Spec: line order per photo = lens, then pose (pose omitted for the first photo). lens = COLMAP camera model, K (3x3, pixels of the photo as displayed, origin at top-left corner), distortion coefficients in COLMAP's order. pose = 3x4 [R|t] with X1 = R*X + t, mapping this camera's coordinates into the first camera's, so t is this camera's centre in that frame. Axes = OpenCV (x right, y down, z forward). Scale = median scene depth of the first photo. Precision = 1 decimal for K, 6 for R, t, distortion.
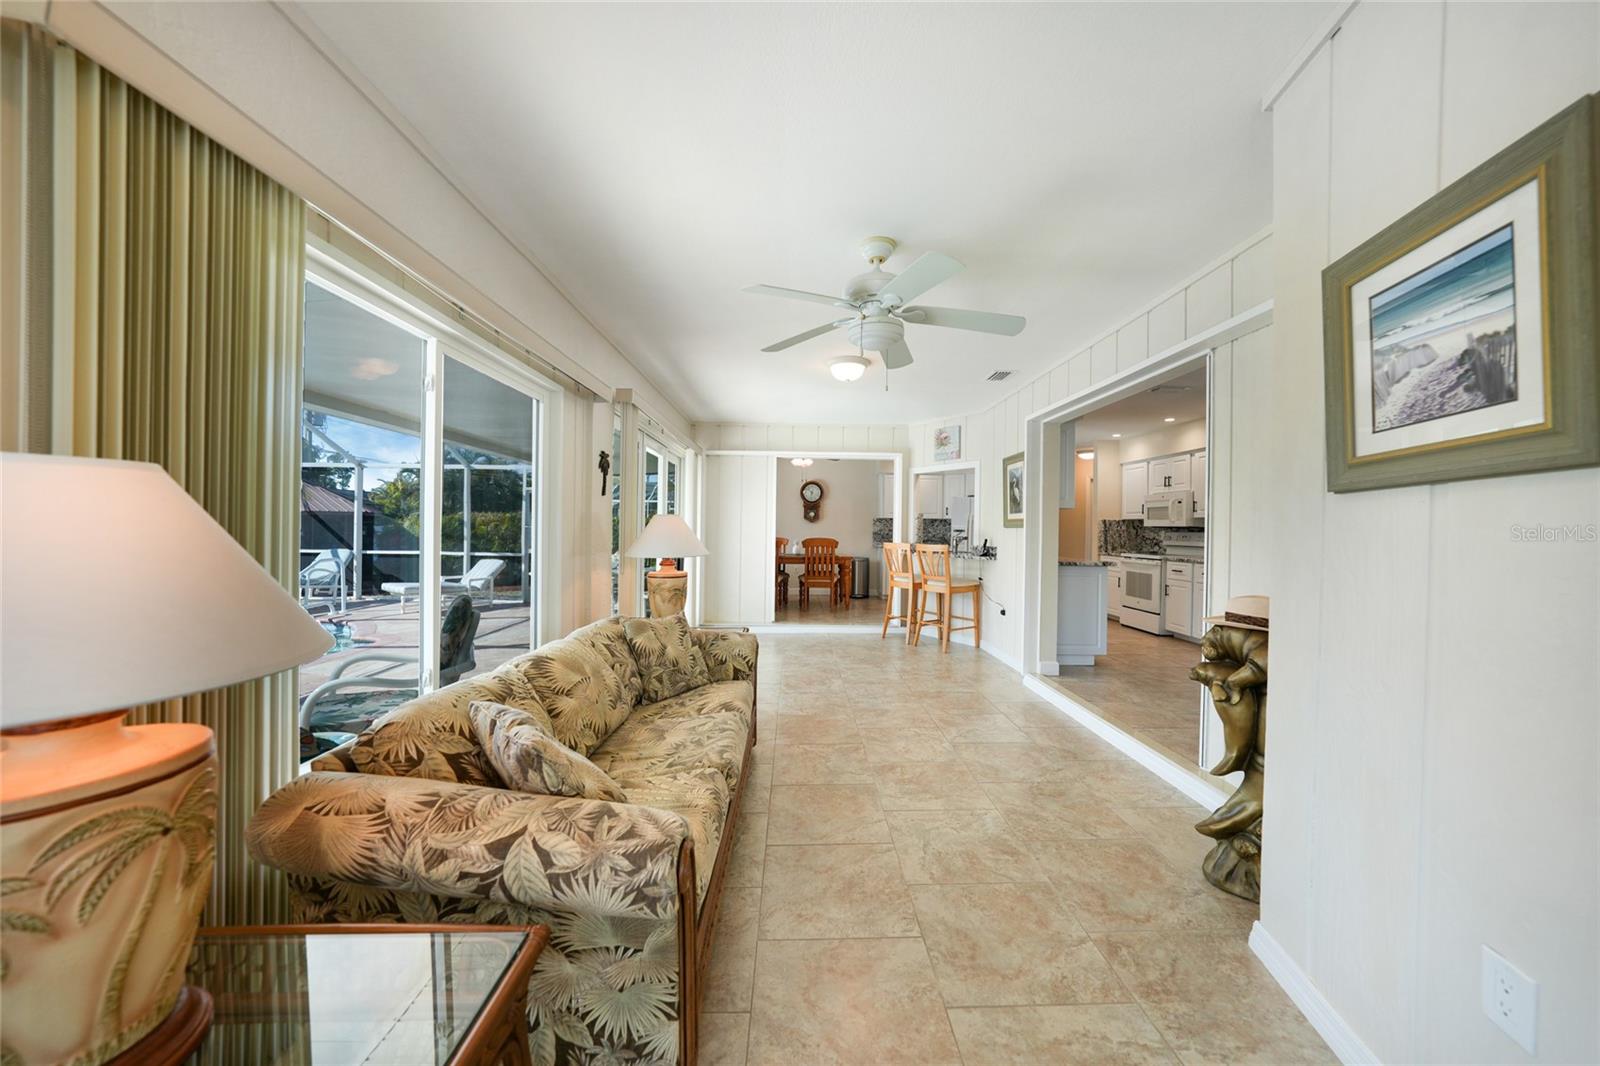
lens RADIAL K [[556.9, 0, 801.2], [0, 556.9, 527.4], [0, 0, 1]] dist [-0.023659, 0.004057]
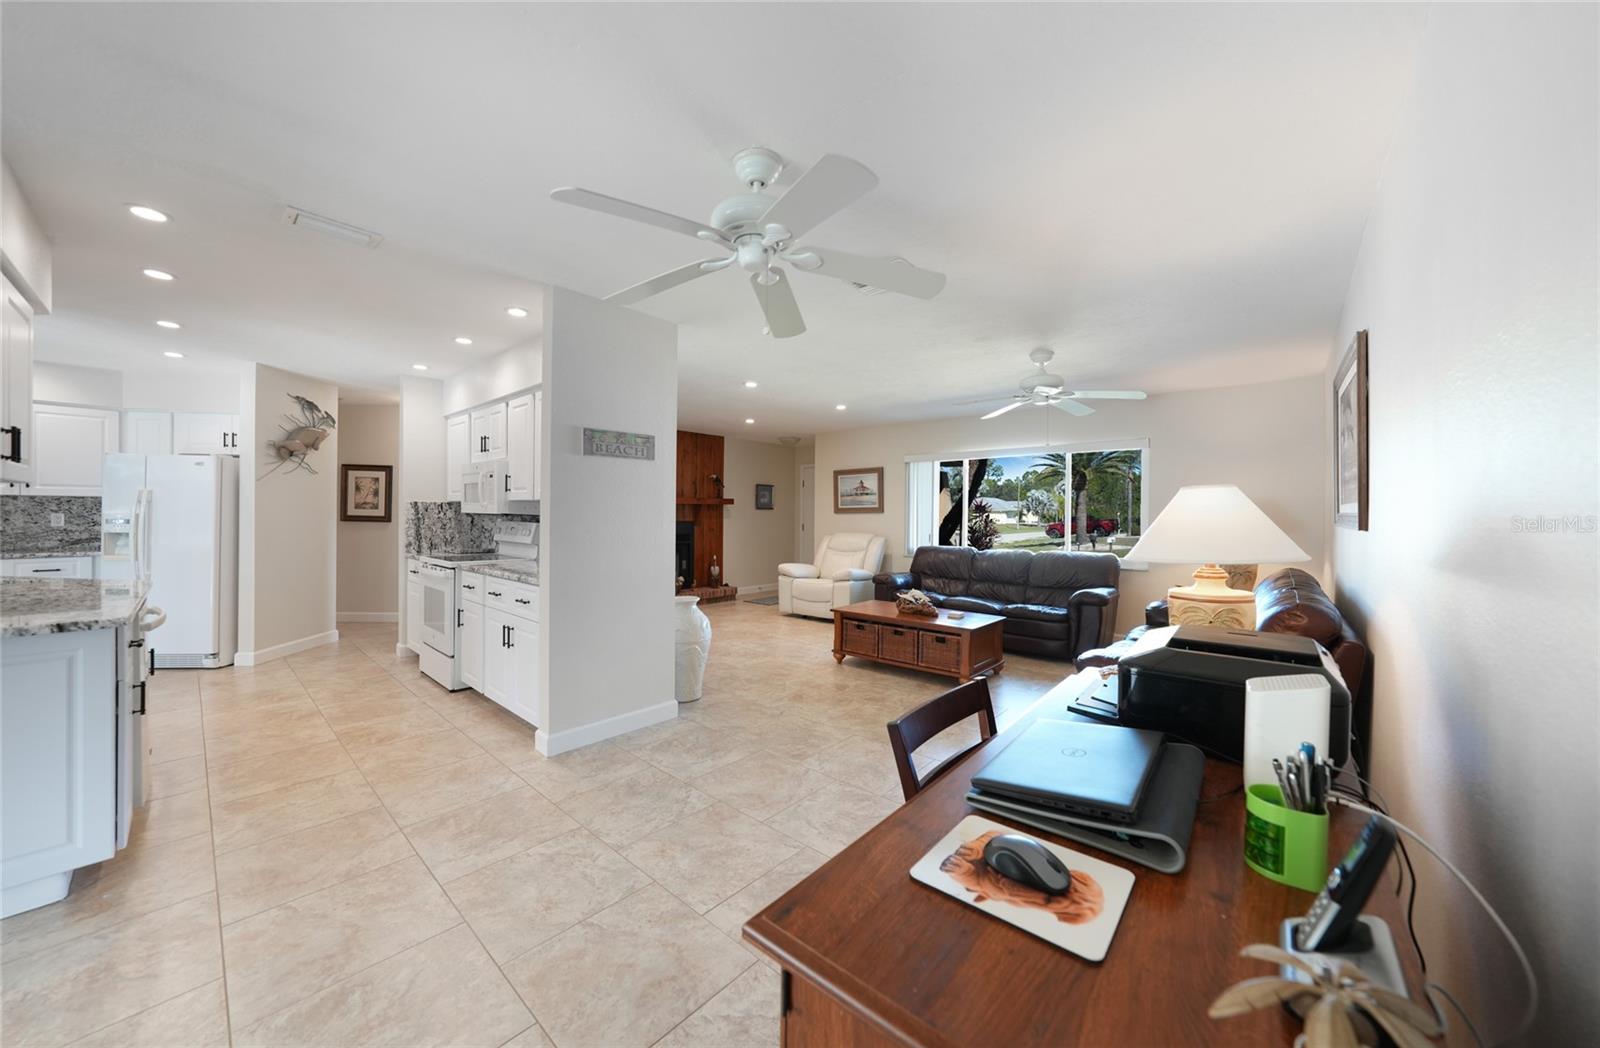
lens RADIAL K [[562.3, 0, 797.4], [0, 562.3, 513.4], [0, 0, 1]] dist [-0.007641, 0.000214]
pose [[0.681302, -0.006542, 0.731974, 0.377835], [-0.001150, 0.999949, 0.010008, -0.007559], [-0.732002, -0.007660, 0.681260, 0.244547]]
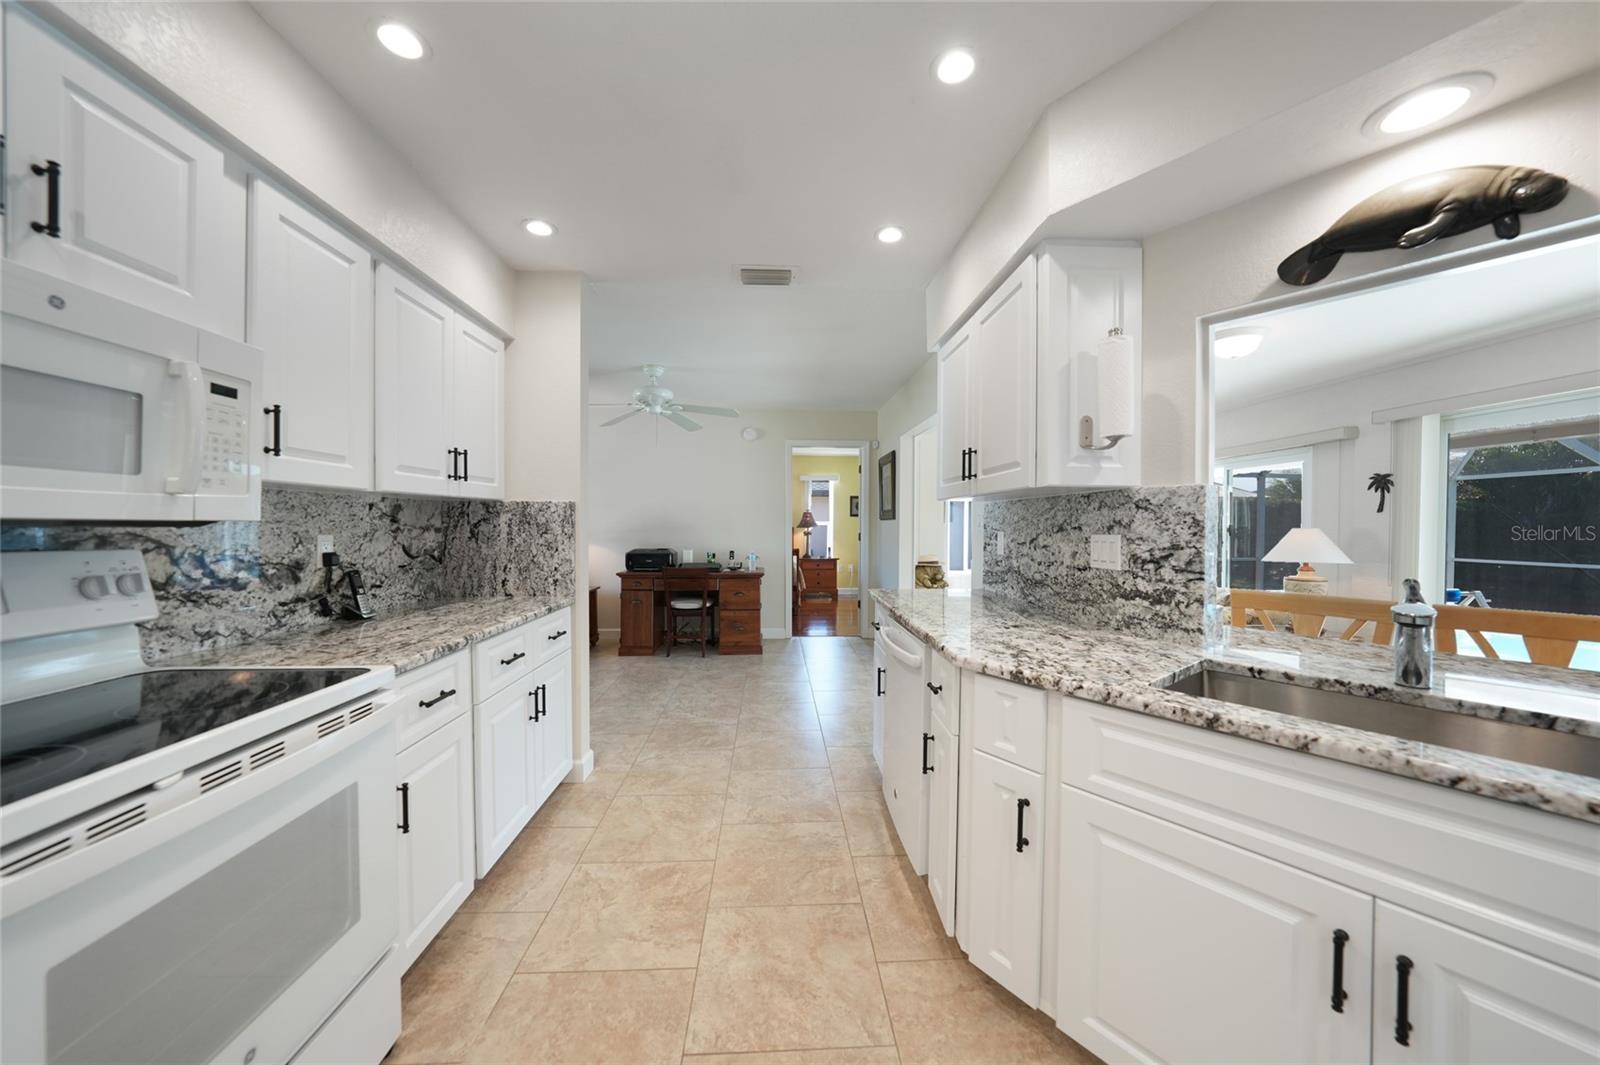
lens RADIAL K [[556.9, 0, 799.0], [0, 556.9, 531.8], [0, 0, 1]] dist [-0.023659, 0.004057]
pose [[-0.999217, -0.017627, -0.035422, 0.418176], [-0.018042, 0.999772, 0.011421, -0.003205], [0.035212, 0.012051, -0.999307, 0.990832]]
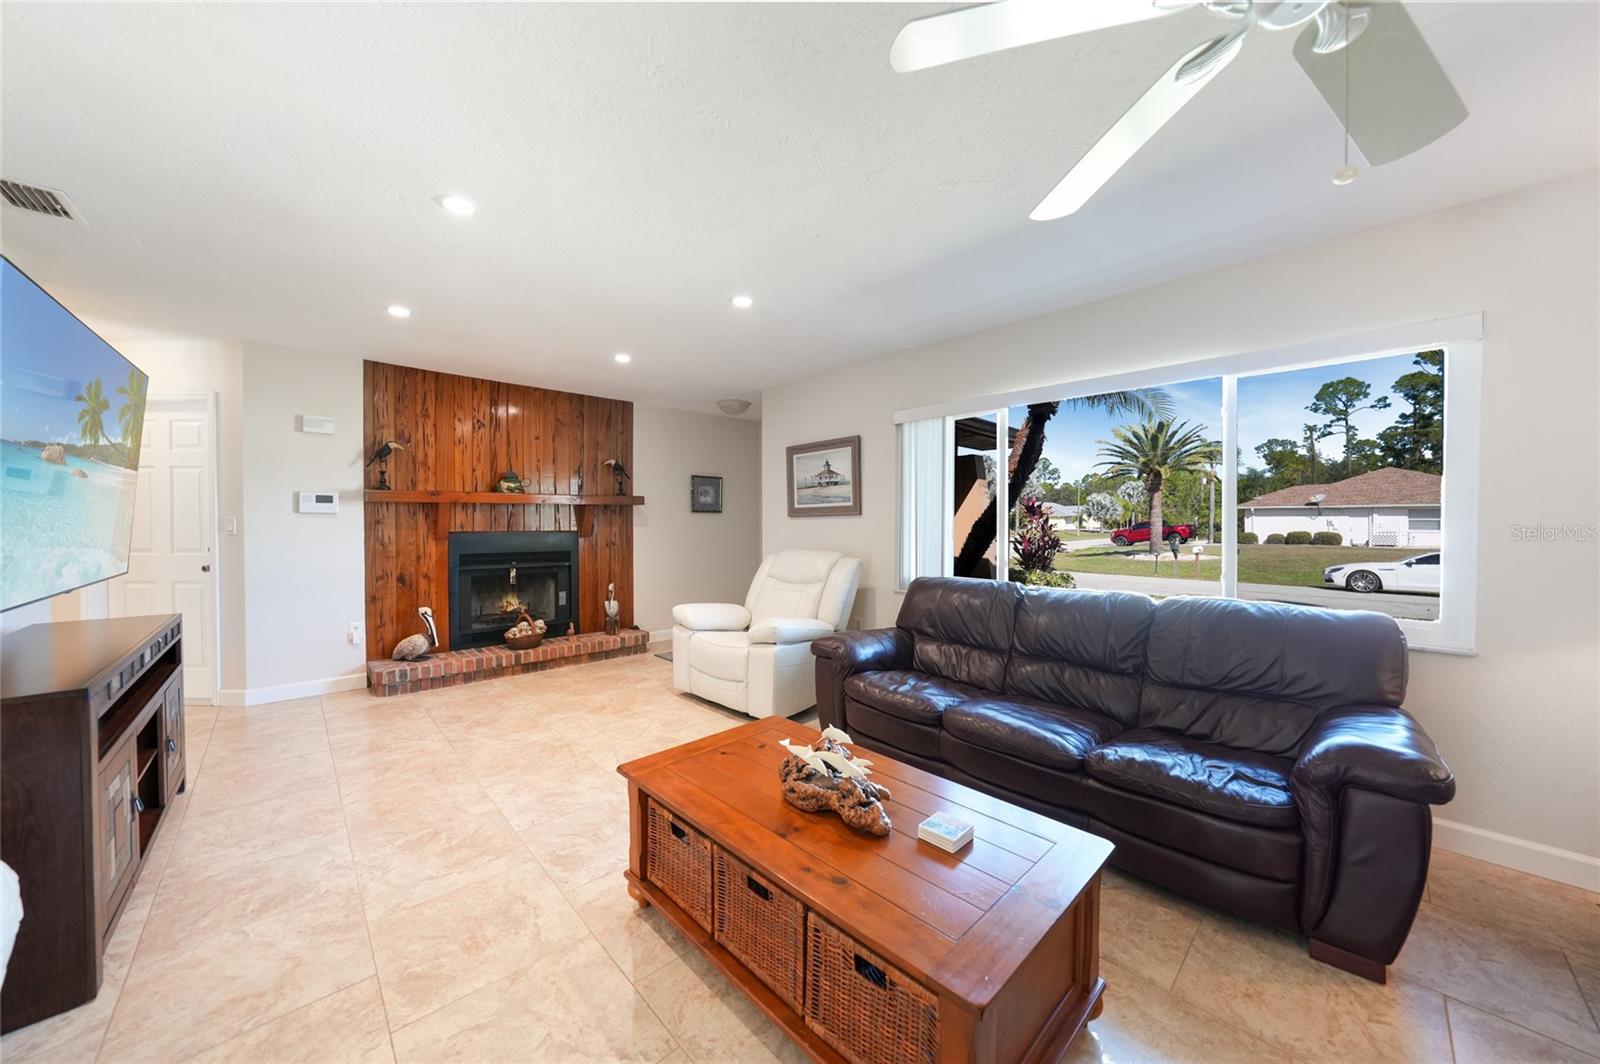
lens RADIAL K [[556.9, 0, 799.5], [0, 556.9, 529.9], [0, 0, 1]] dist [-0.023659, 0.004057]
pose [[0.743926, -0.022602, 0.667880, 0.766096], [0.006665, 0.999629, 0.026404, 0.000462], [-0.668229, -0.015191, 0.743801, 0.422292]]
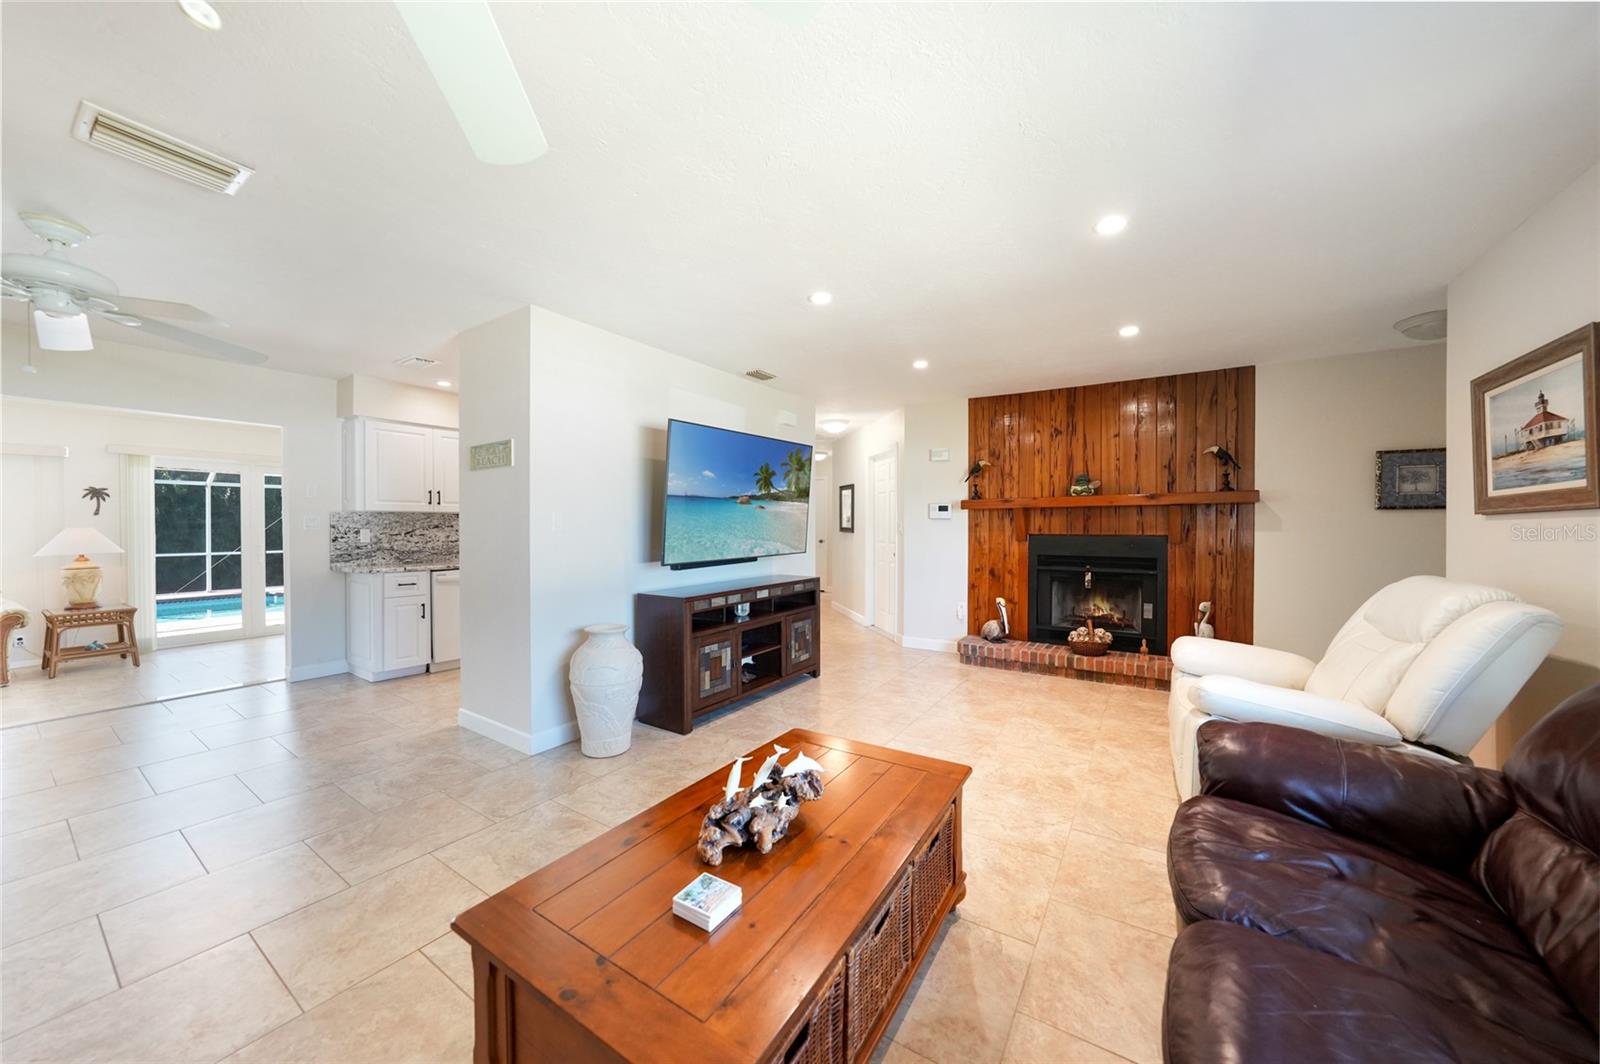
lens RADIAL K [[556.9, 0, 803.4], [0, 556.9, 529.5], [0, 0, 1]] dist [-0.023659, 0.004057]
pose [[0.822760, -0.010042, -0.568301, 1.029485], [0.014845, 0.999883, 0.003823, 0.003686], [0.568196, -0.011582, 0.822812, 0.416309]]
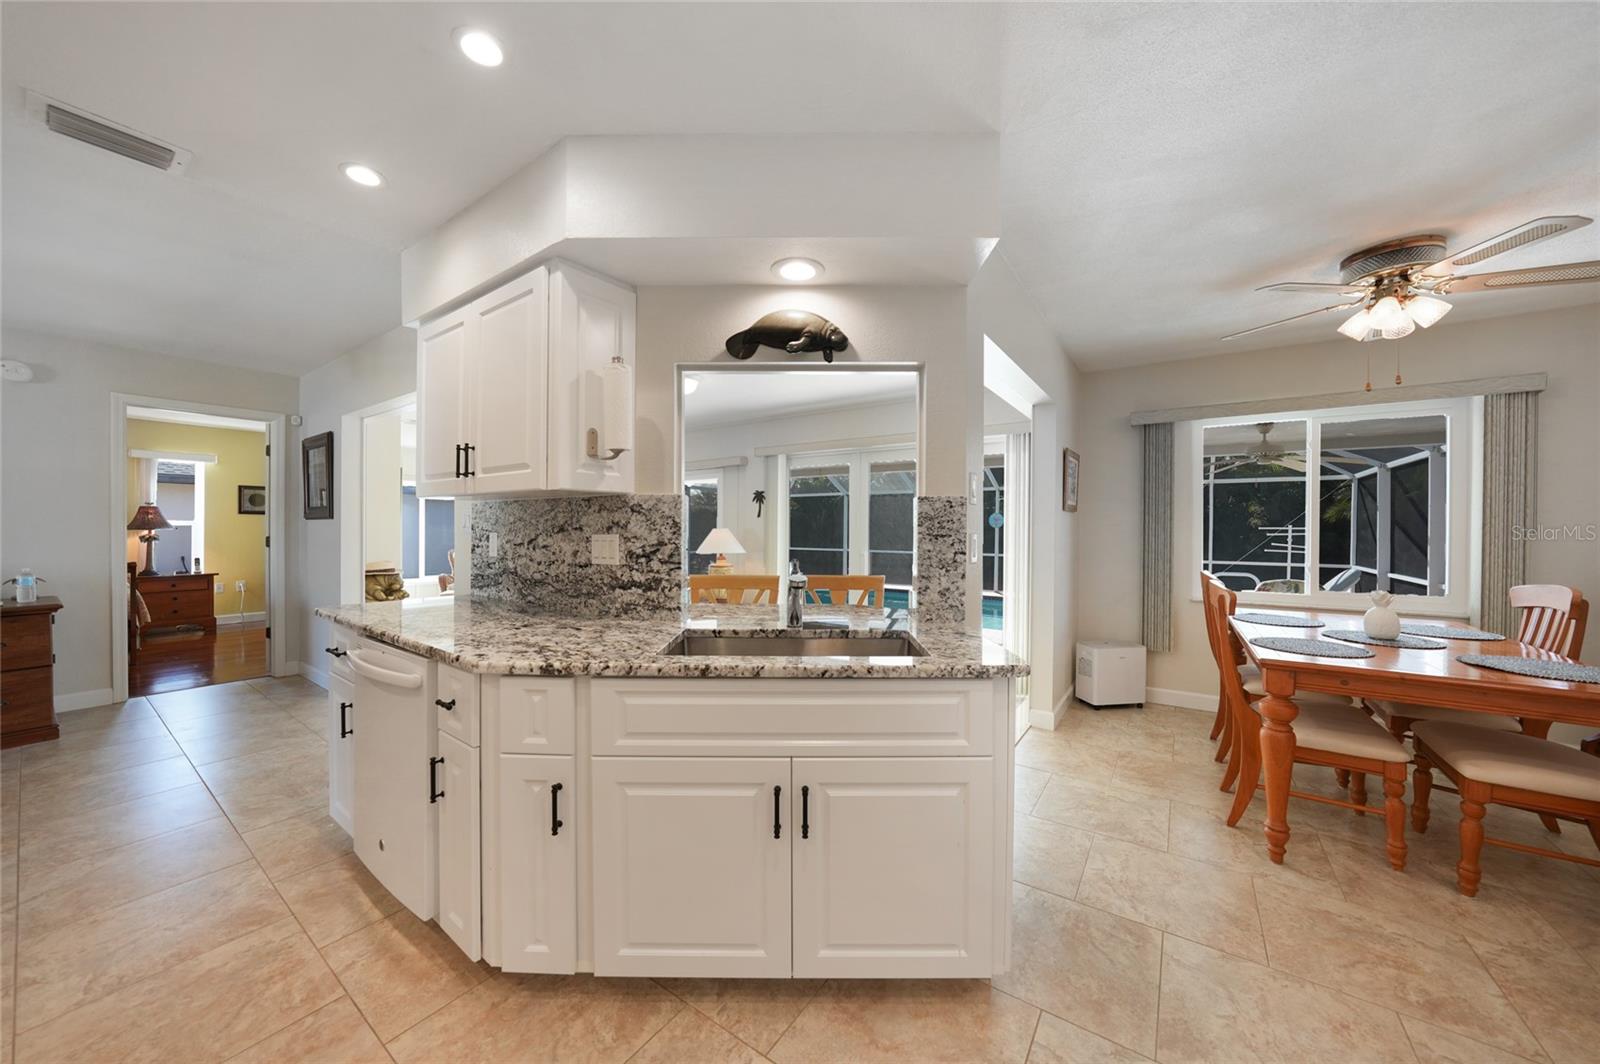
lens RADIAL K [[556.9, 0, 800.0], [0, 556.9, 530.7], [0, 0, 1]] dist [-0.023659, 0.004057]
pose [[-0.584181, -0.012175, -0.811532, 0.442993], [-0.011457, 0.999912, -0.006753, -0.002713], [0.811542, 0.005353, -0.584269, 0.993756]]
